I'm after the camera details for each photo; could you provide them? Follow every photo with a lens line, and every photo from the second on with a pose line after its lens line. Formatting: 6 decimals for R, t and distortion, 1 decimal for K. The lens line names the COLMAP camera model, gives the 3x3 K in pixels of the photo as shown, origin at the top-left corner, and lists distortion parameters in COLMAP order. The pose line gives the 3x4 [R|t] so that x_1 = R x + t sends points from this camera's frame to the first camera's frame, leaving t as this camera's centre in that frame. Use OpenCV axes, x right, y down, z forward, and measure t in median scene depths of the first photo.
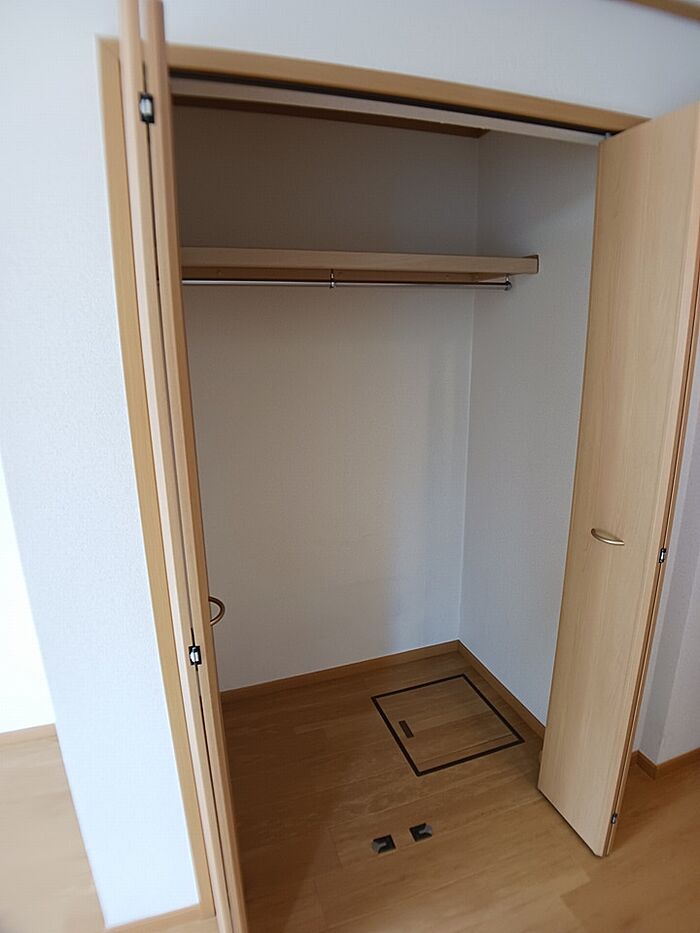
lens RADIAL K [[517.7, 0, 350.0], [0, 517.7, 466.5], [0, 0, 1]] dist [-0.066088, -0.001848]
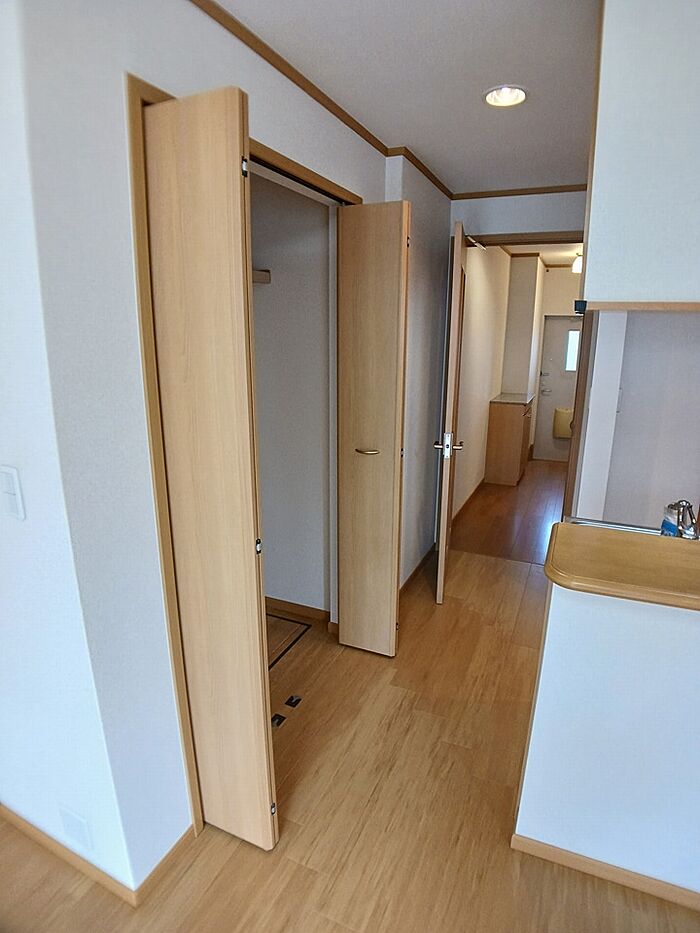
lens RADIAL K [[517.7, 0, 350.0], [0, 517.7, 466.5], [0, 0, 1]] dist [-0.066088, -0.001848]
pose [[0.693005, -0.172033, 0.700106, -0.583359], [0.172854, 0.982435, 0.070307, 0.051166], [-0.699904, 0.072294, 0.710569, -0.111640]]
